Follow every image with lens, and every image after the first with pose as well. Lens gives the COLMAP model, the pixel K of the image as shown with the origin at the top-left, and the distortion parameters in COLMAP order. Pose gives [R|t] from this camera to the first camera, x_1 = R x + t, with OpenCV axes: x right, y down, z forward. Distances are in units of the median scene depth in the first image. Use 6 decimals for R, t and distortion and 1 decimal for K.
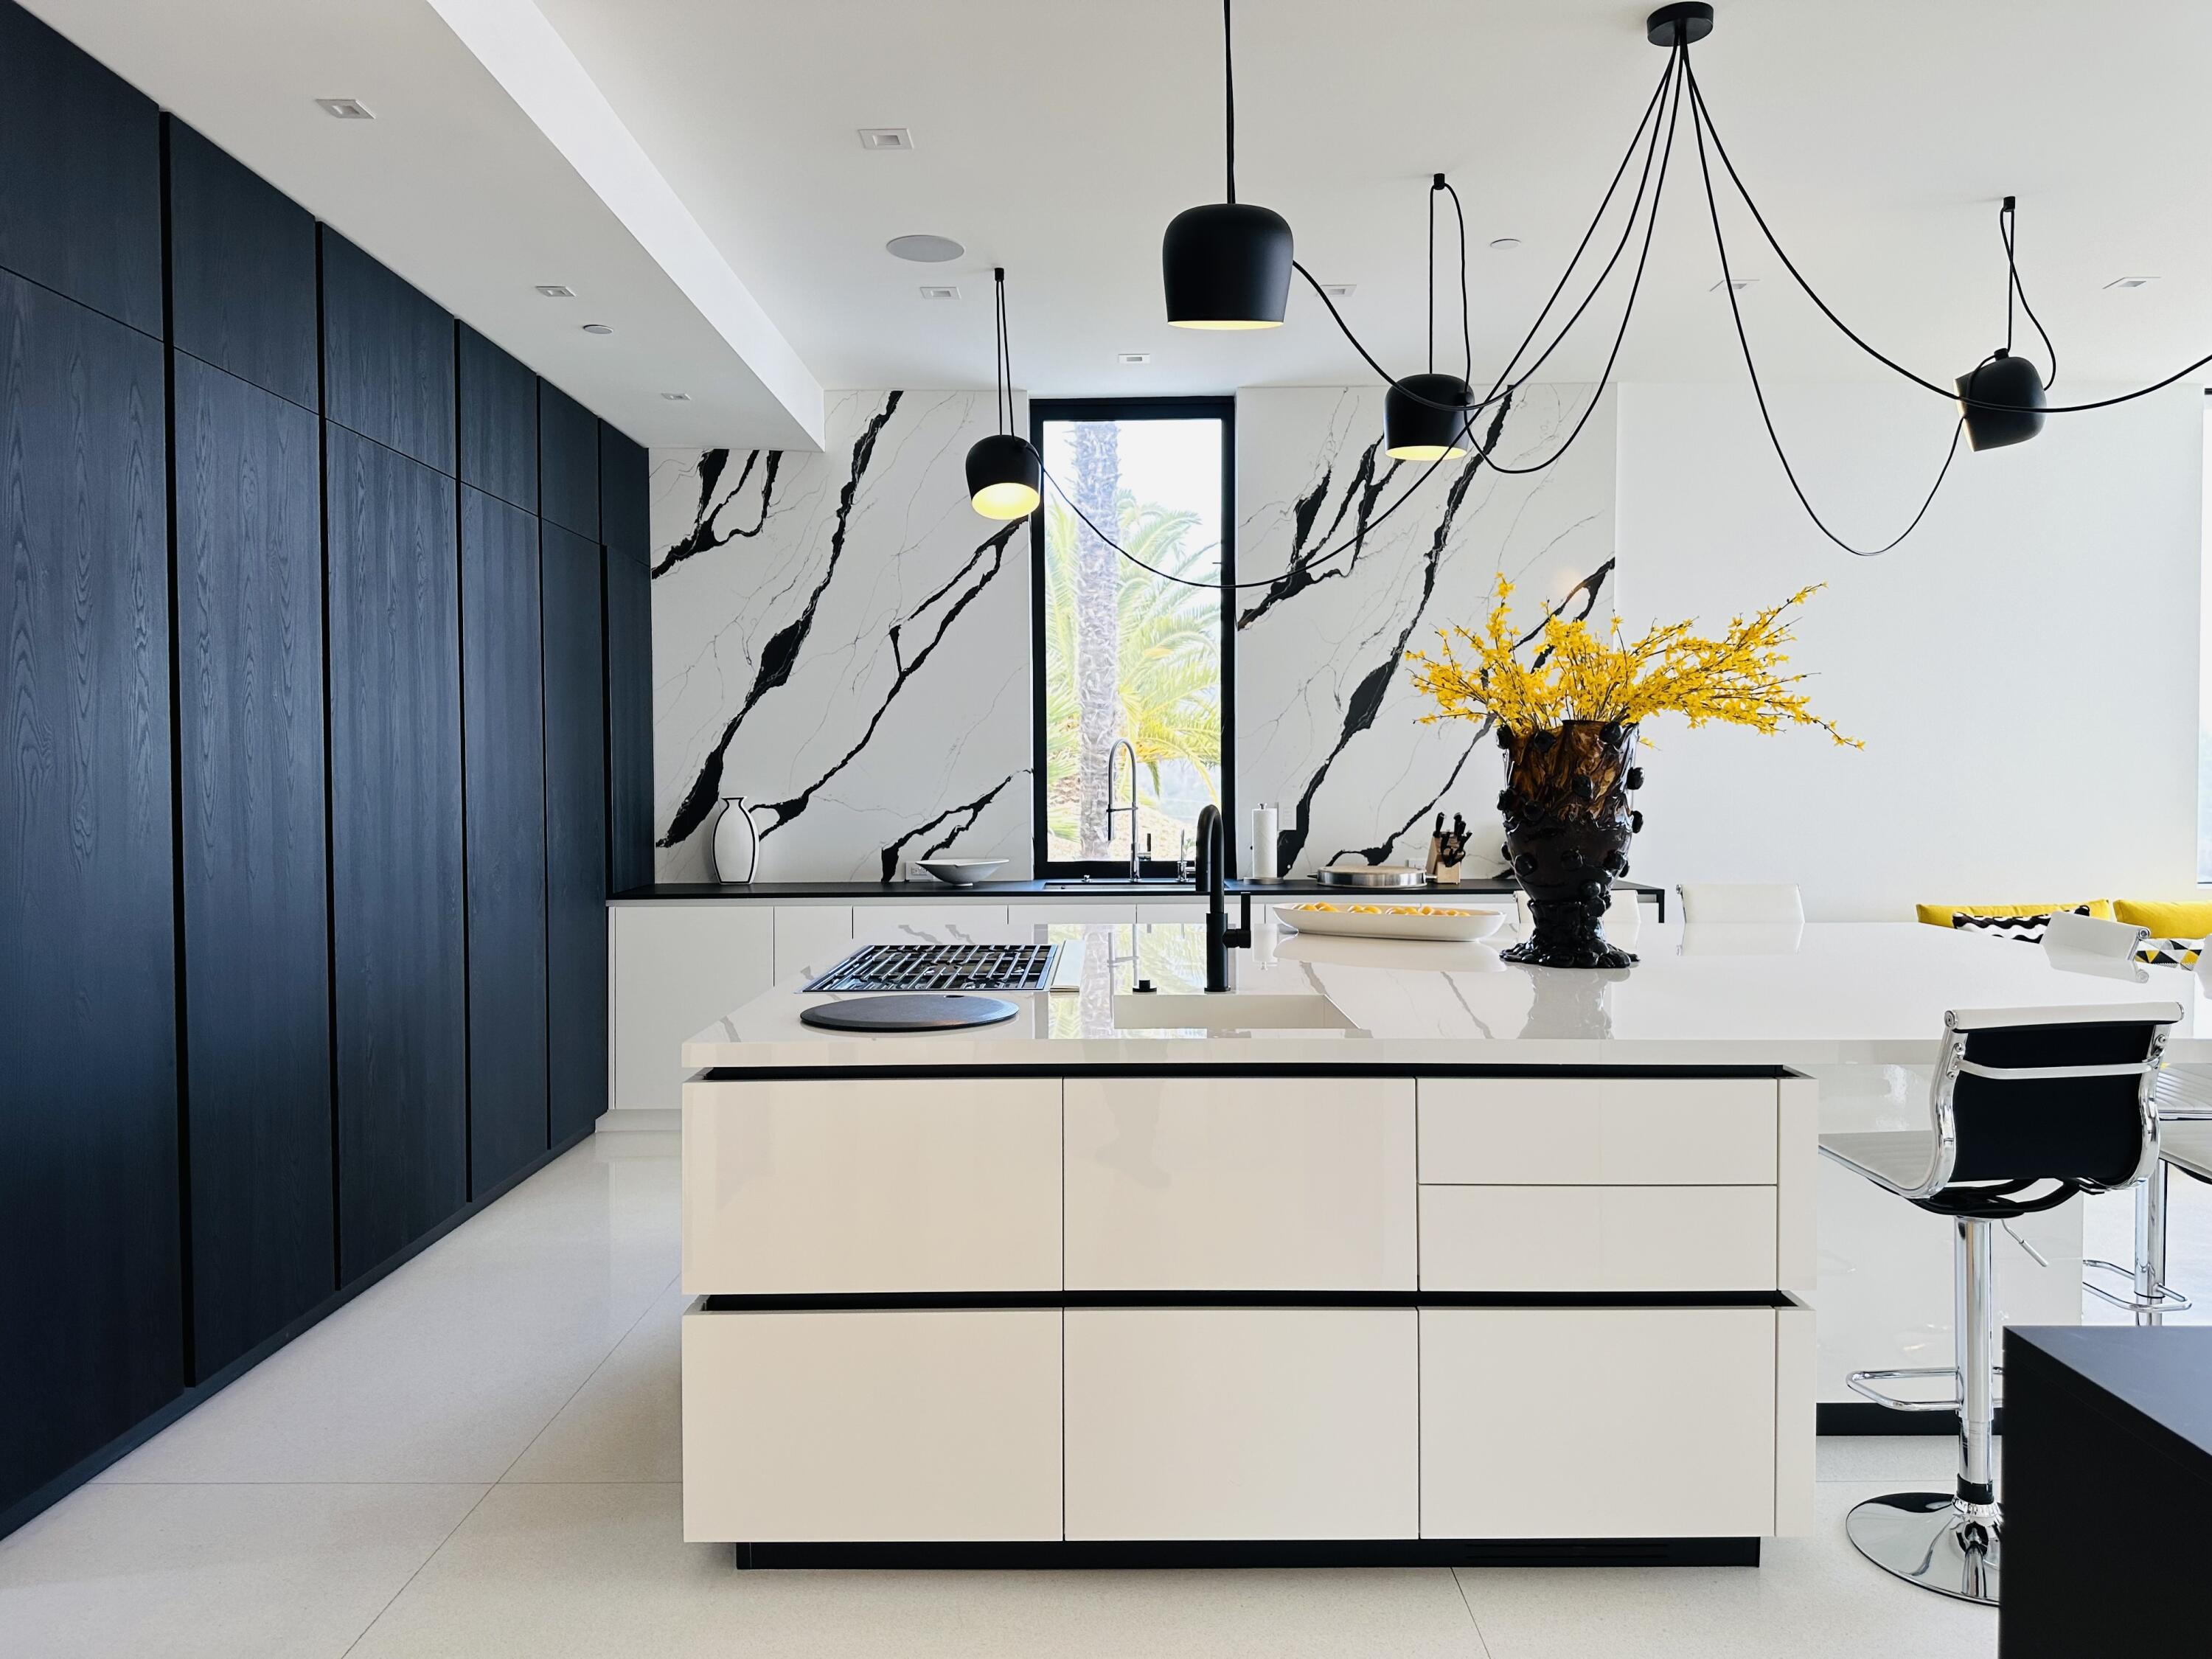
lens RADIAL K [[1563.9, 0, 1106.0], [0, 1563.9, 829.5], [0, 0, 1]] dist [0.272903, -0.435659]
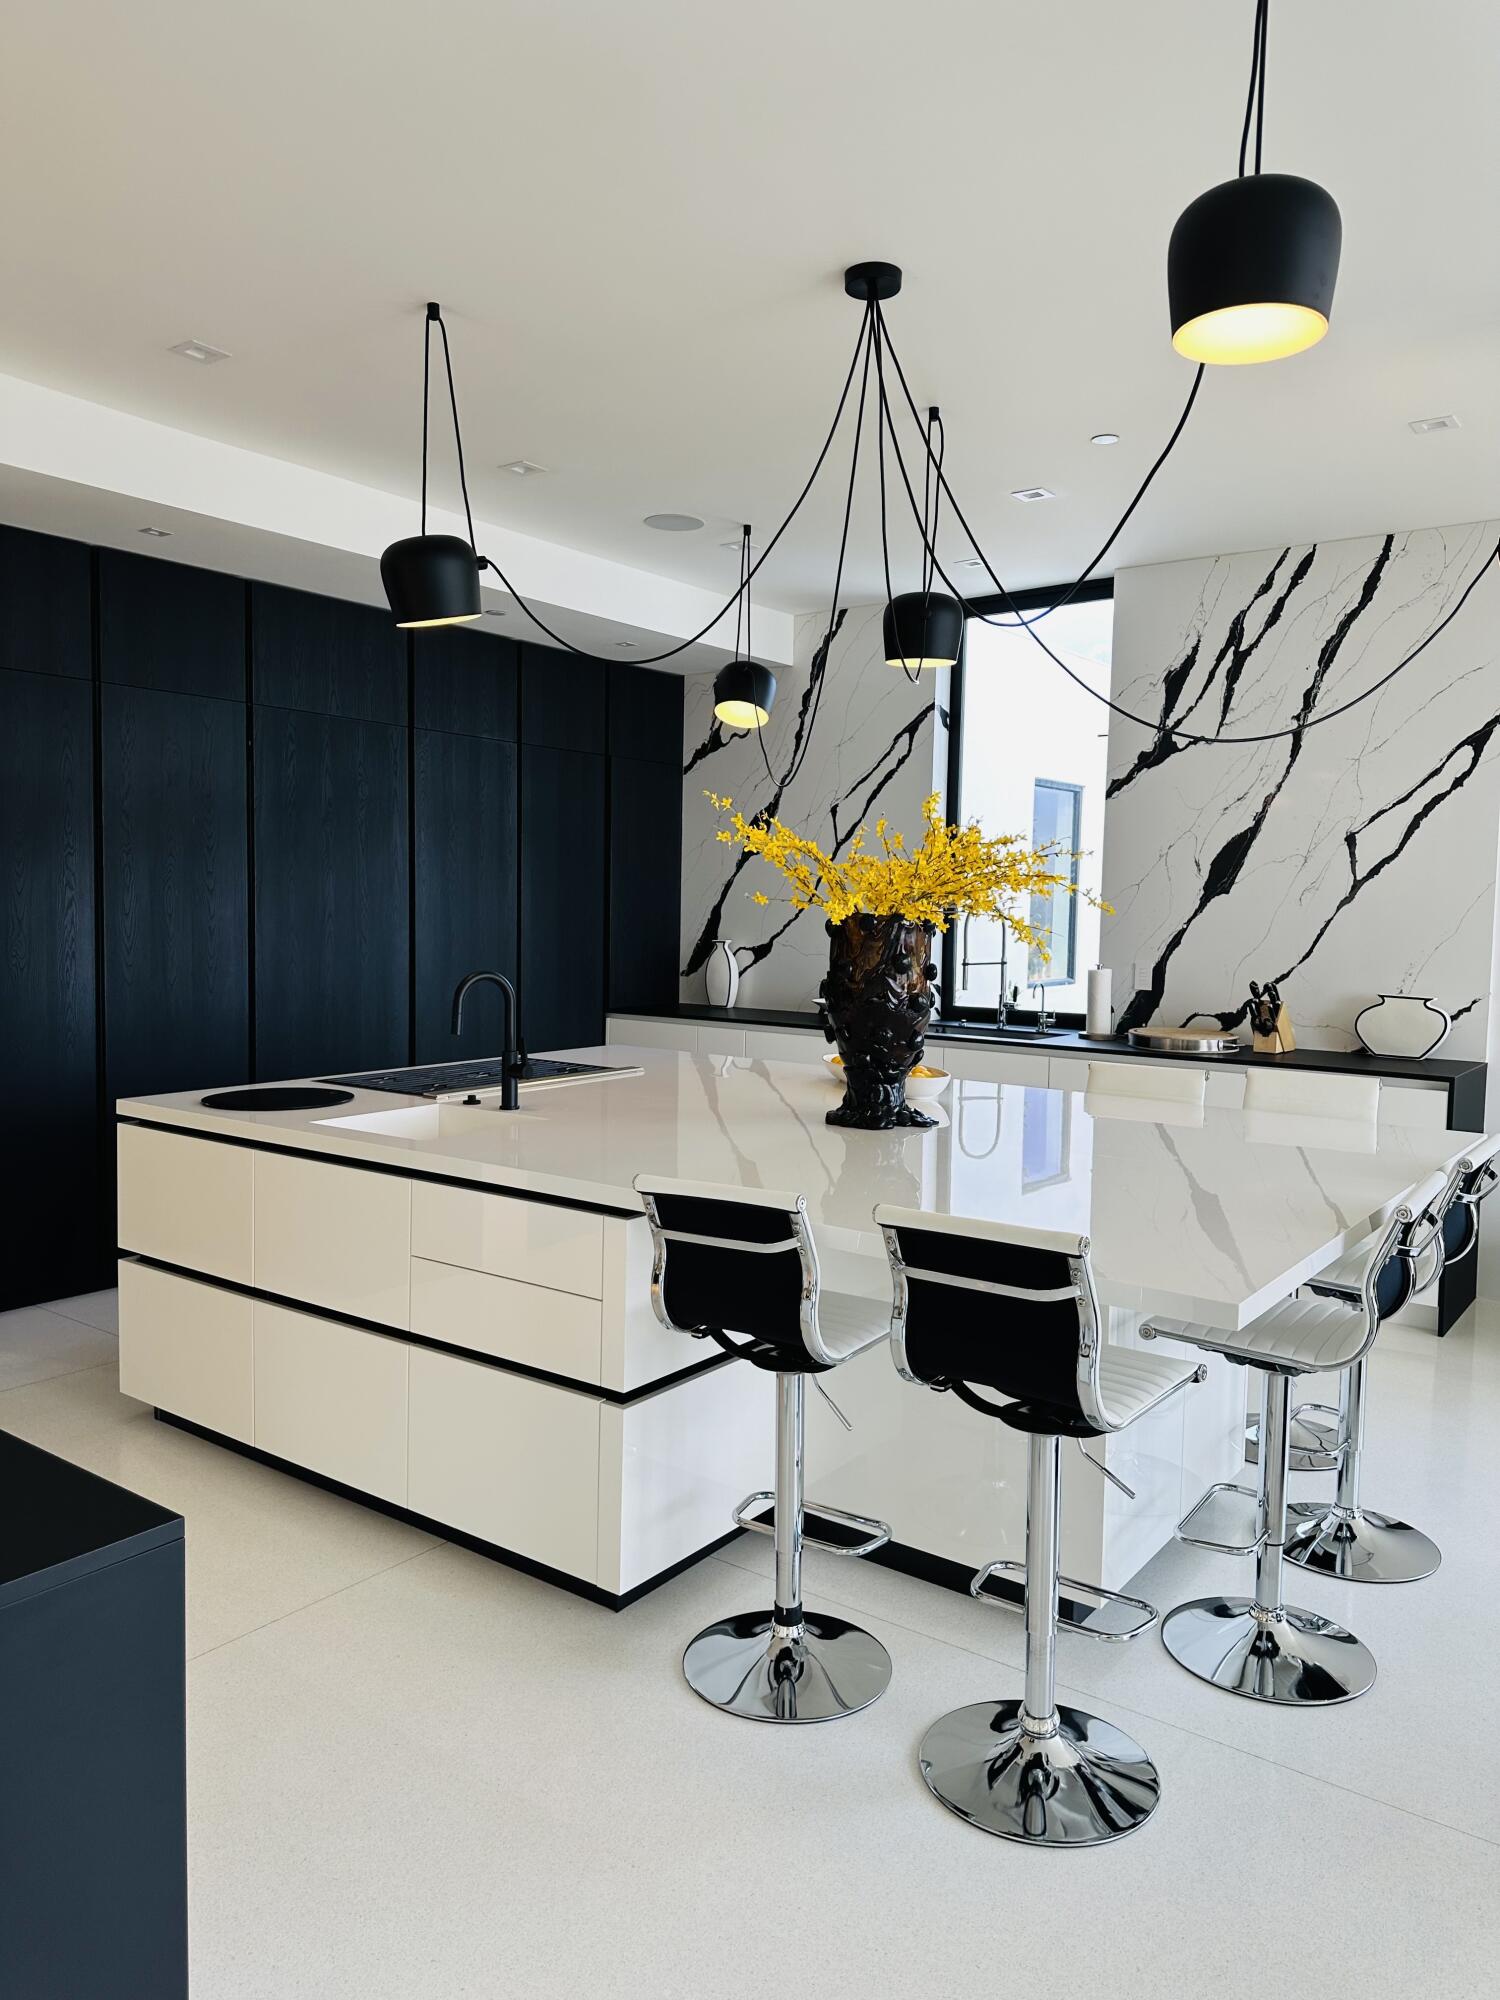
lens RADIAL K [[1414.0, 0, 750.0], [0, 1414.0, 1000.0], [0, 0, 1]] dist [0.272903, -0.435659]
pose [[0.806946, 0.061288, -0.587437, 0.469764], [-0.039985, 0.997989, 0.049195, -0.029873], [0.589270, -0.016209, 0.807774, 0.071815]]
